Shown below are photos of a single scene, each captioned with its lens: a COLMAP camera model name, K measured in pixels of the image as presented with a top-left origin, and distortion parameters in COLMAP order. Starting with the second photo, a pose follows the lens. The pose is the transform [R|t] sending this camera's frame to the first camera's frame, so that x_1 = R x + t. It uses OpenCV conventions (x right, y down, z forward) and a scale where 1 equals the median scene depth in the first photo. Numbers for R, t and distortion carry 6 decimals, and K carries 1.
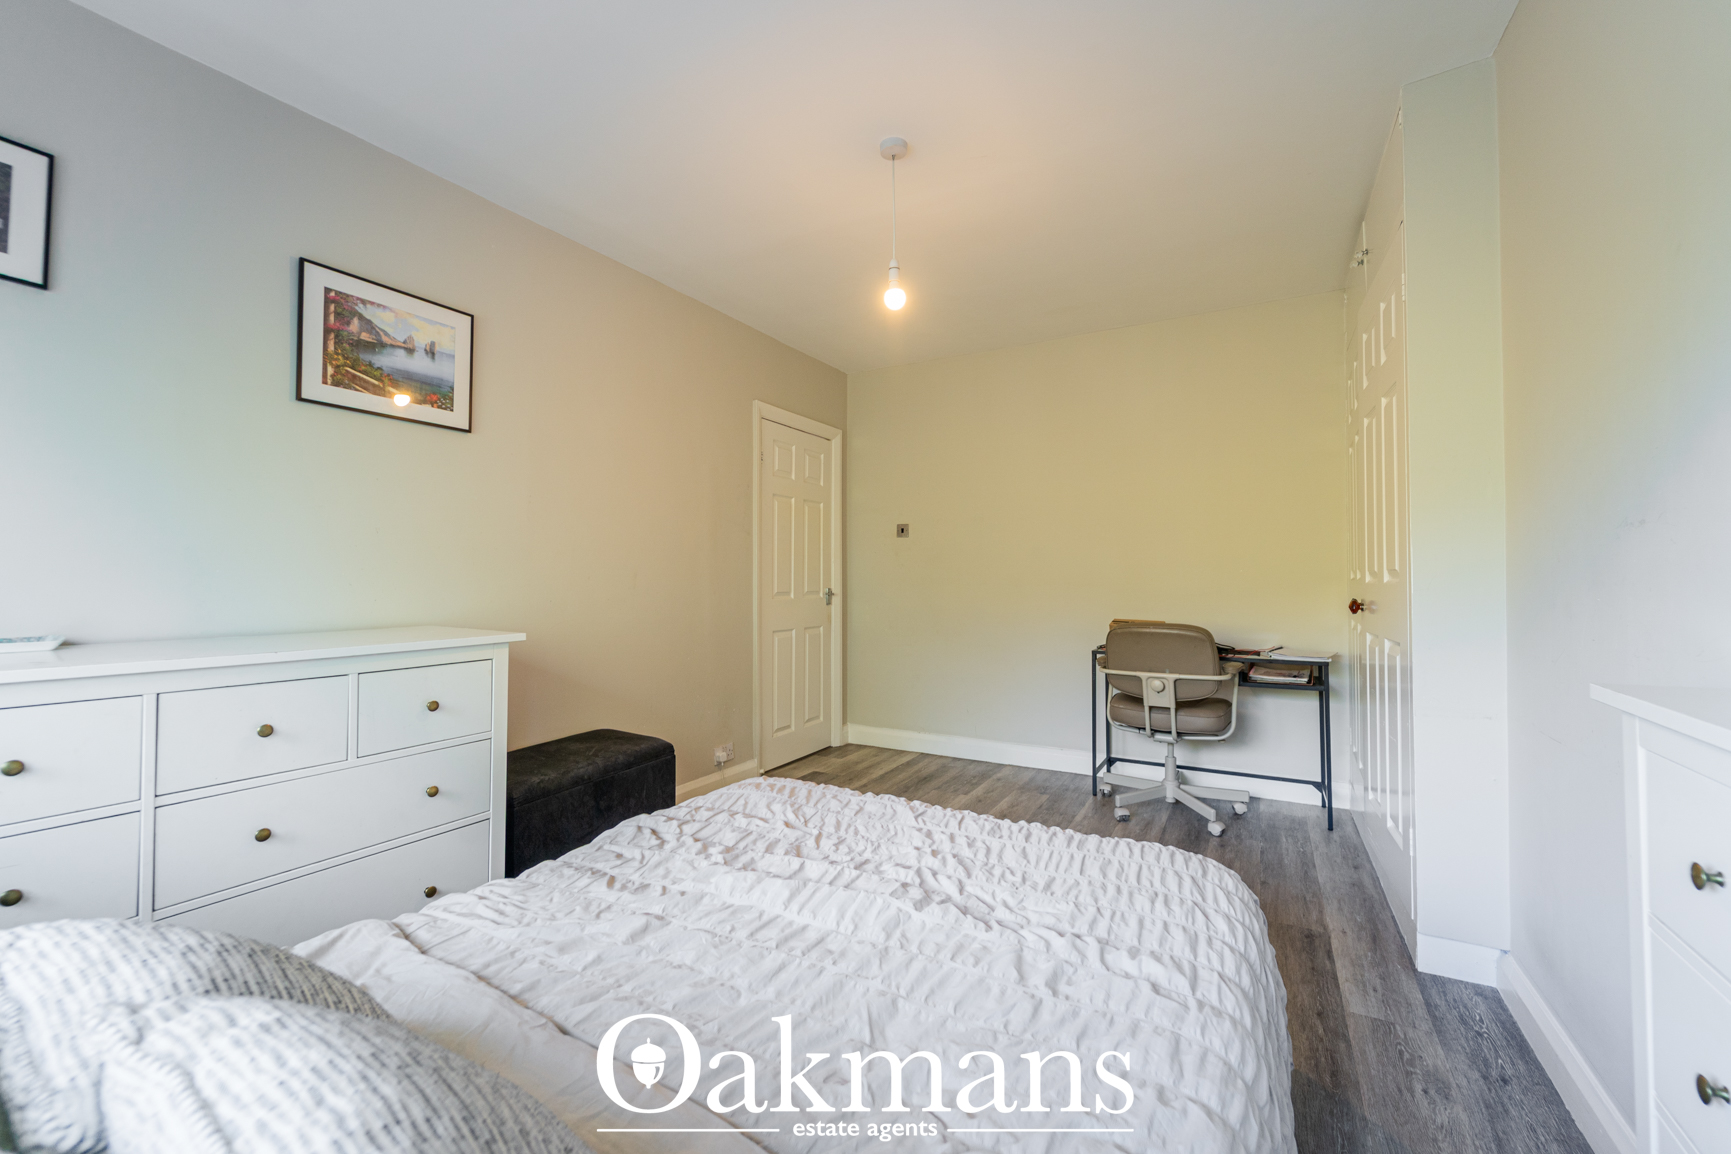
lens RADIAL K [[704.5, 0, 859.3], [0, 704.5, 573.1], [0, 0, 1]] dist [-0.002445, -0.000289]
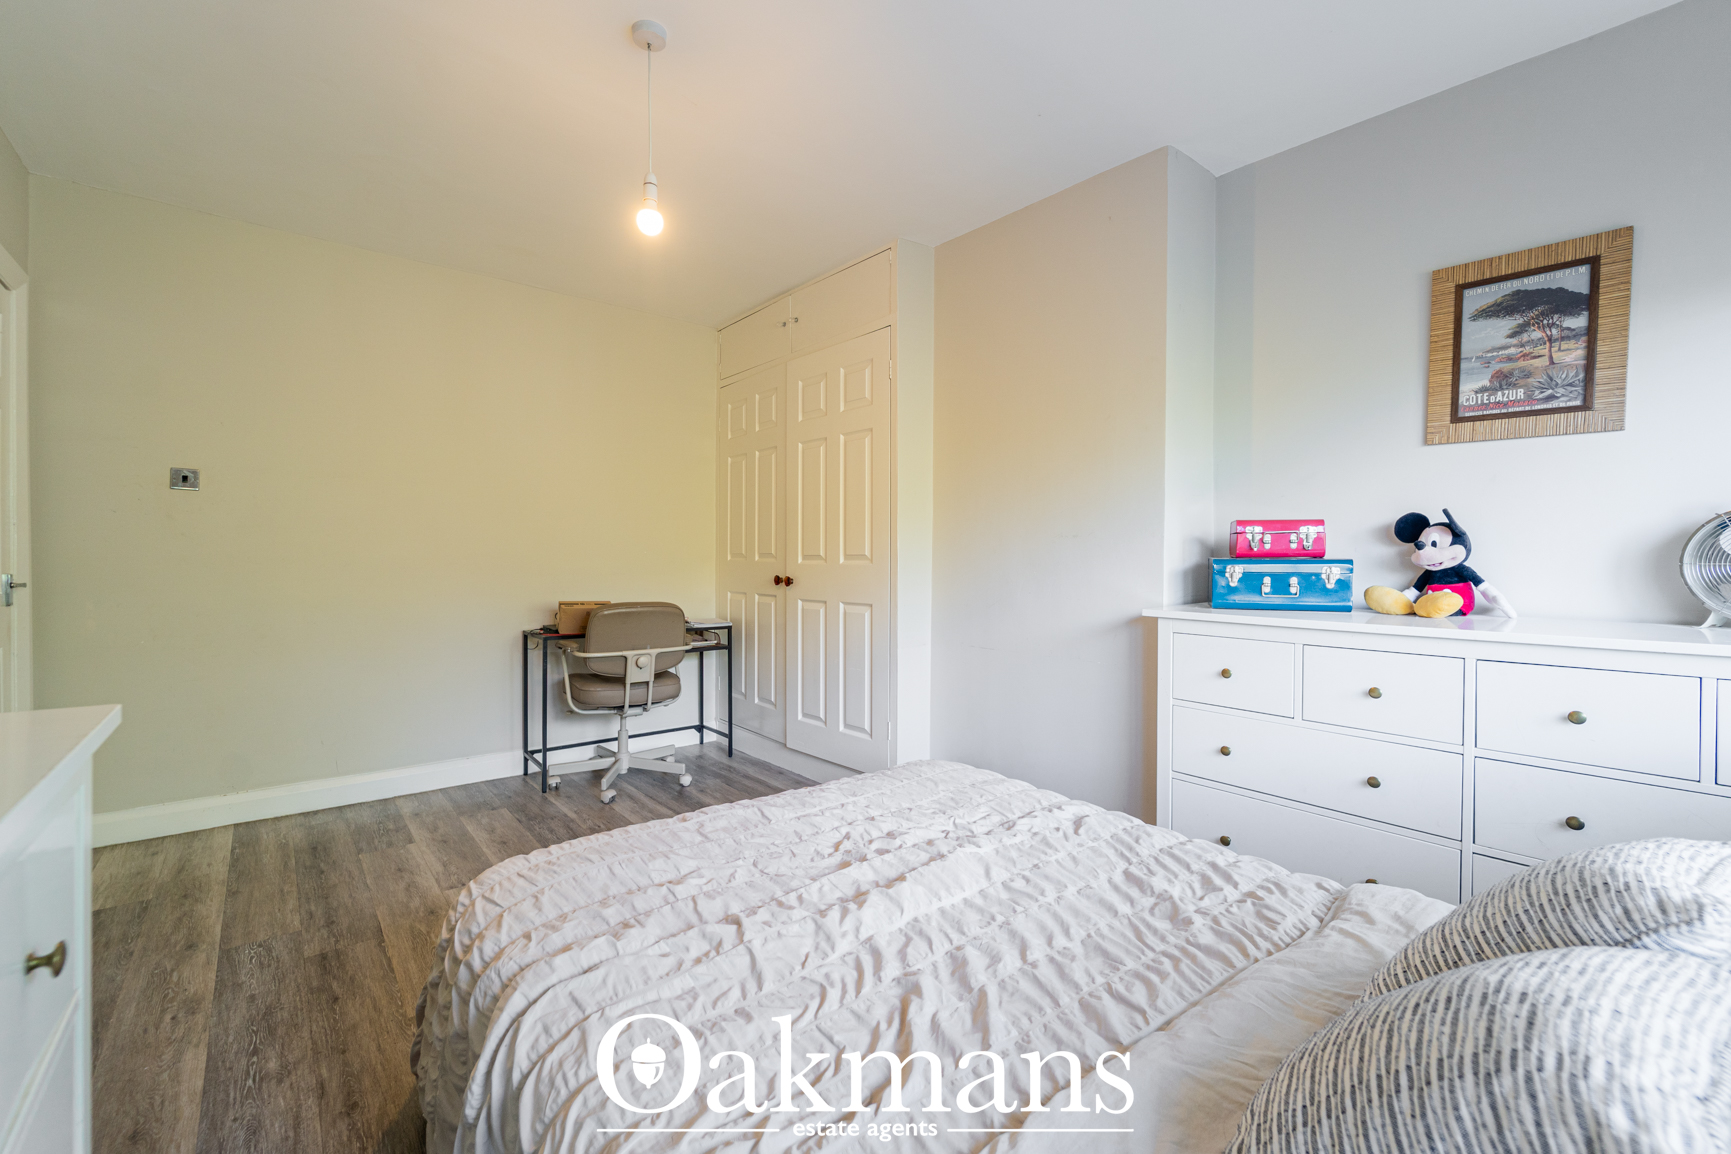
lens RADIAL K [[710.4, 0, 859.0], [0, 710.4, 569.1], [0, 0, 1]] dist [-0.001837, -0.000981]
pose [[0.354109, -0.010706, 0.935143, -0.548812], [-0.016110, 0.999716, 0.017545, -0.002834], [-0.935065, -0.021278, 0.353836, 0.399869]]
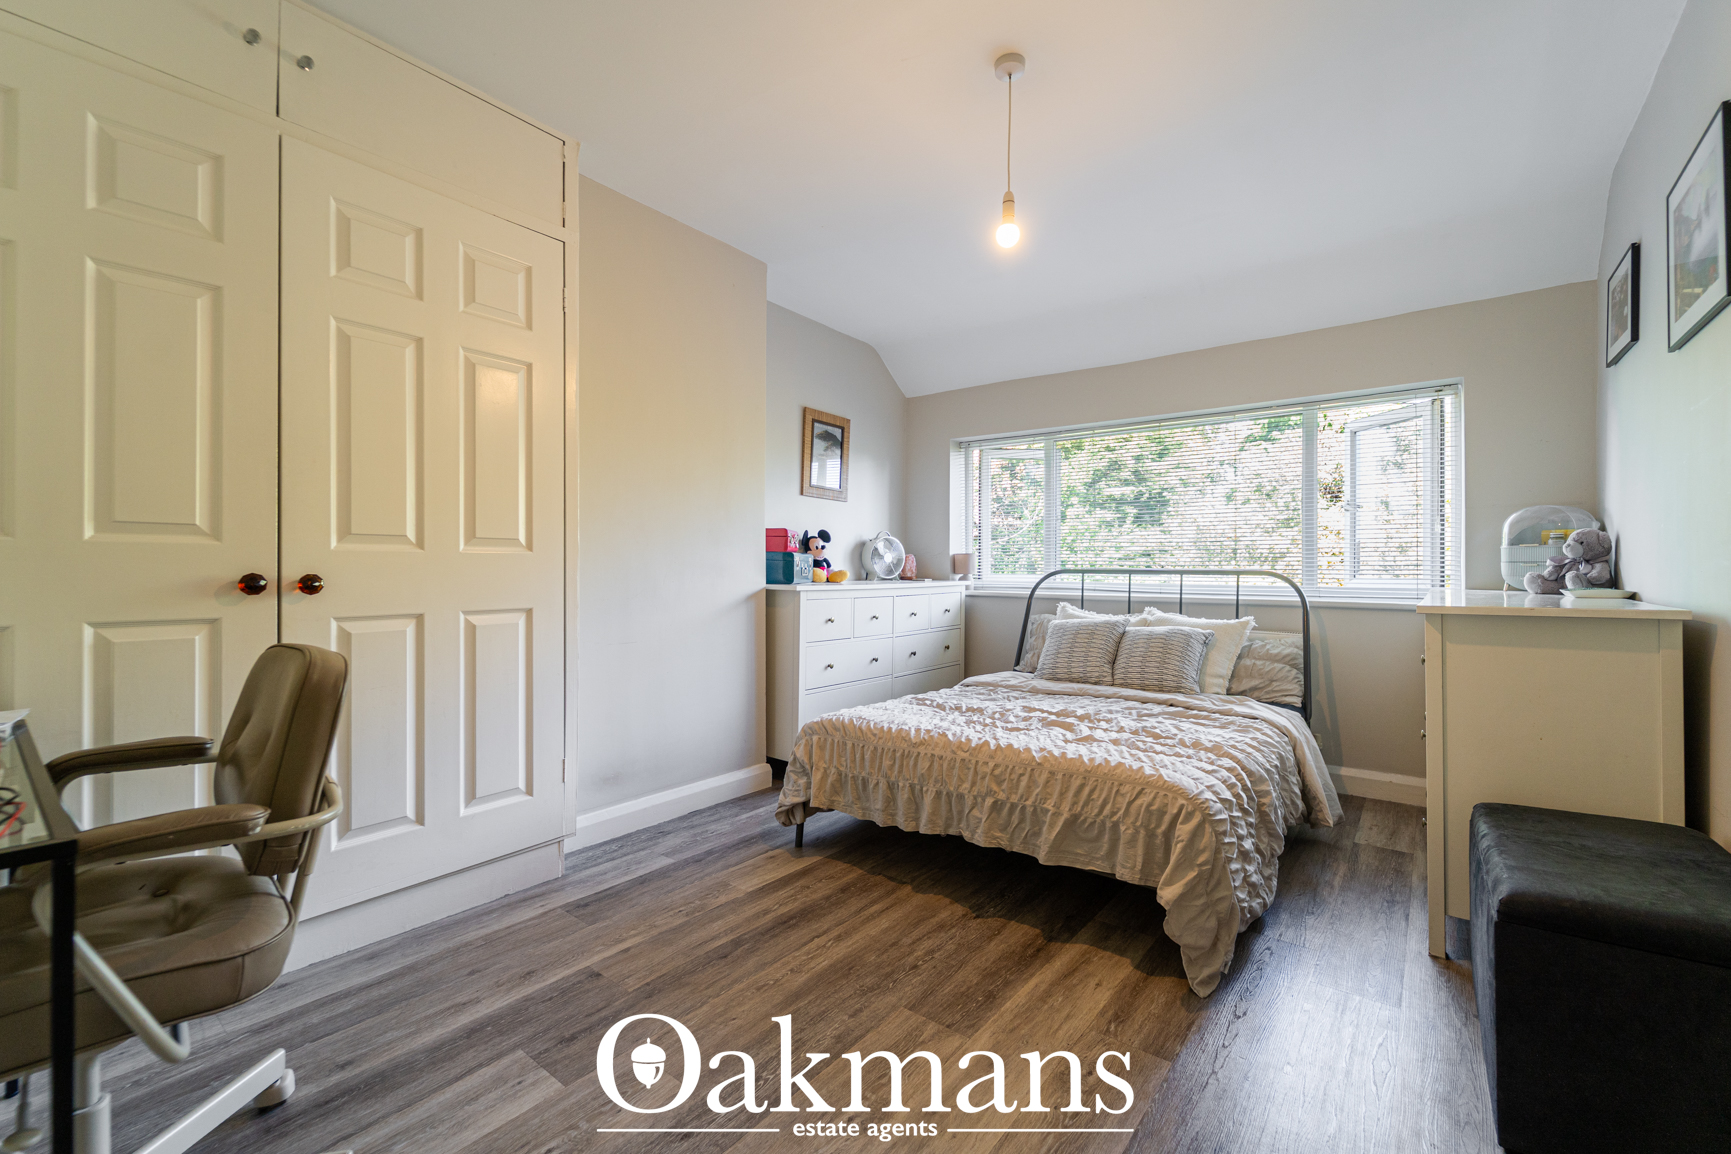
lens RADIAL K [[710.4, 0, 859.0], [0, 710.4, 569.1], [0, 0, 1]] dist [-0.001837, -0.000981]
pose [[-0.987652, -0.000810, 0.156664, 0.081155], [-0.002274, 0.999955, -0.009168, 0.039231], [-0.156649, -0.009411, -0.987609, 1.637806]]
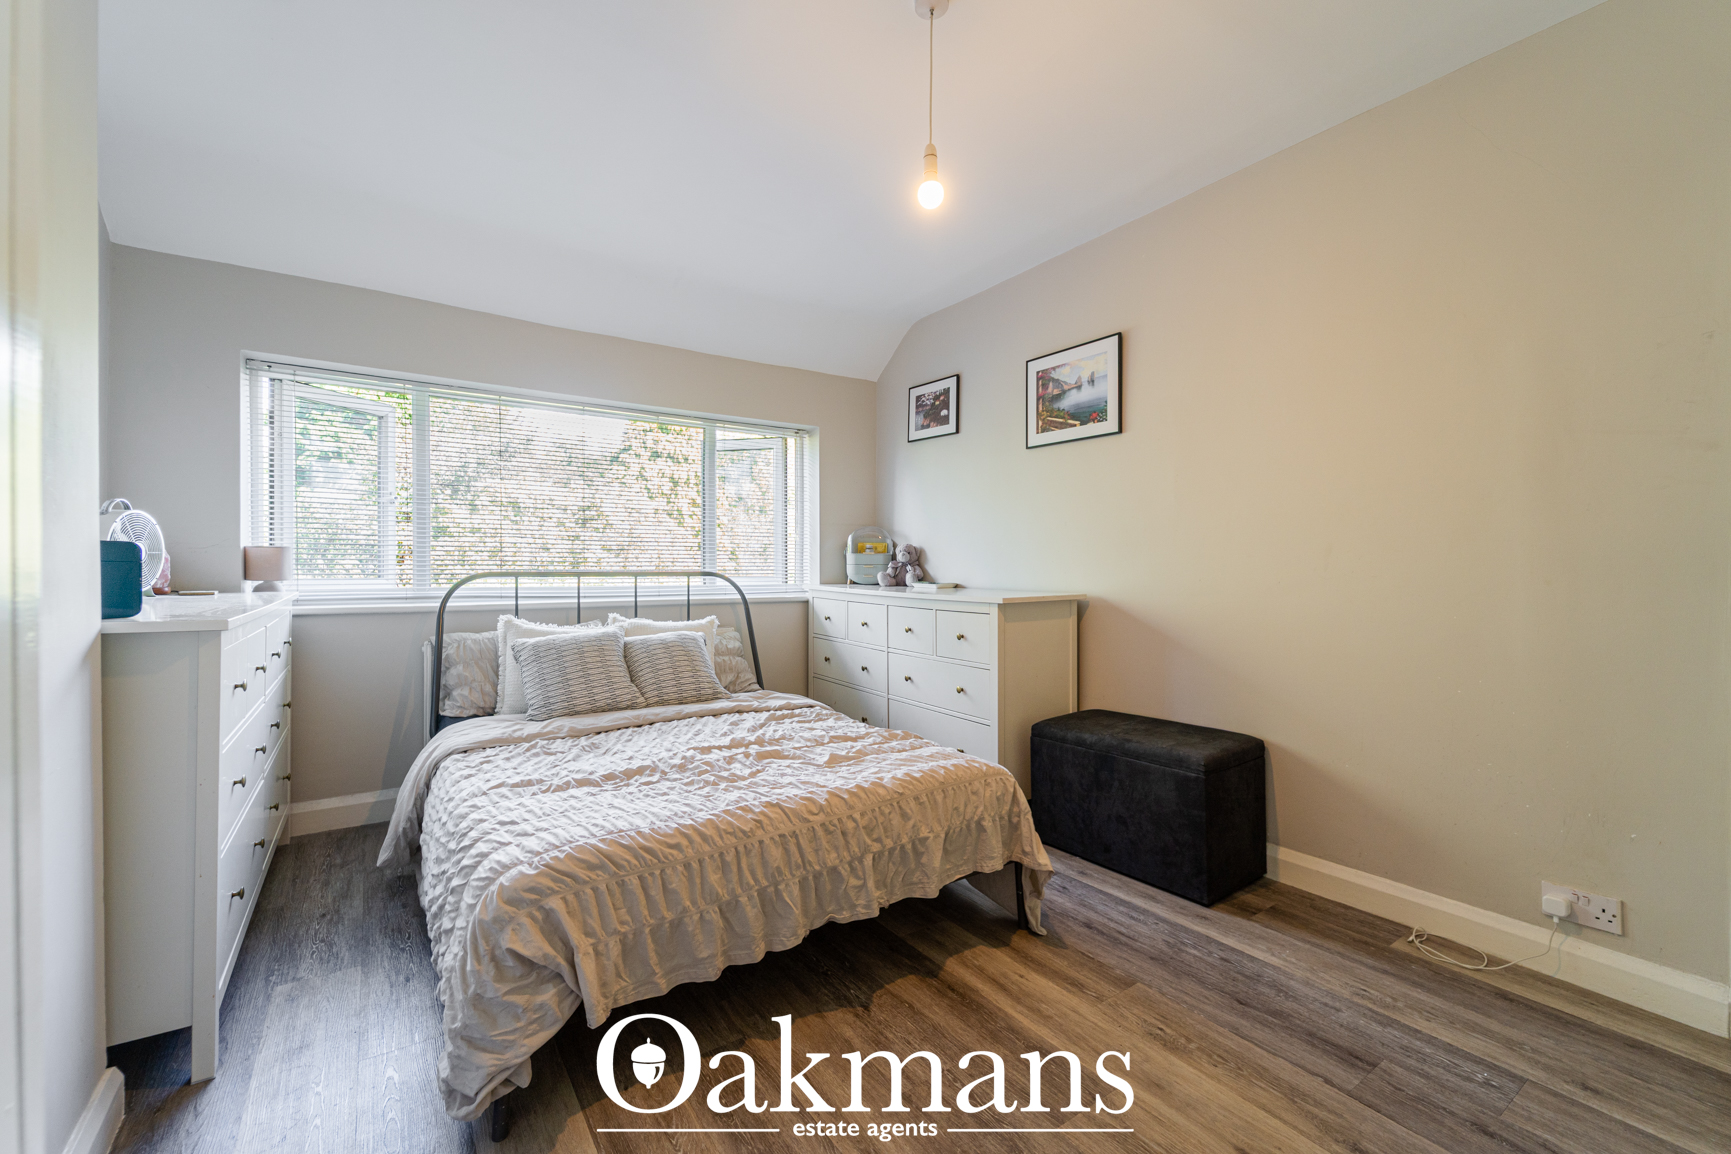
lens RADIAL K [[710.4, 0, 859.0], [0, 710.4, 569.1], [0, 0, 1]] dist [-0.001837, -0.000981]
pose [[-0.446980, 0.006686, -0.894519, 0.675998], [0.006640, 0.999969, 0.004156, 0.019478], [0.894519, -0.004082, -0.447011, 1.090548]]
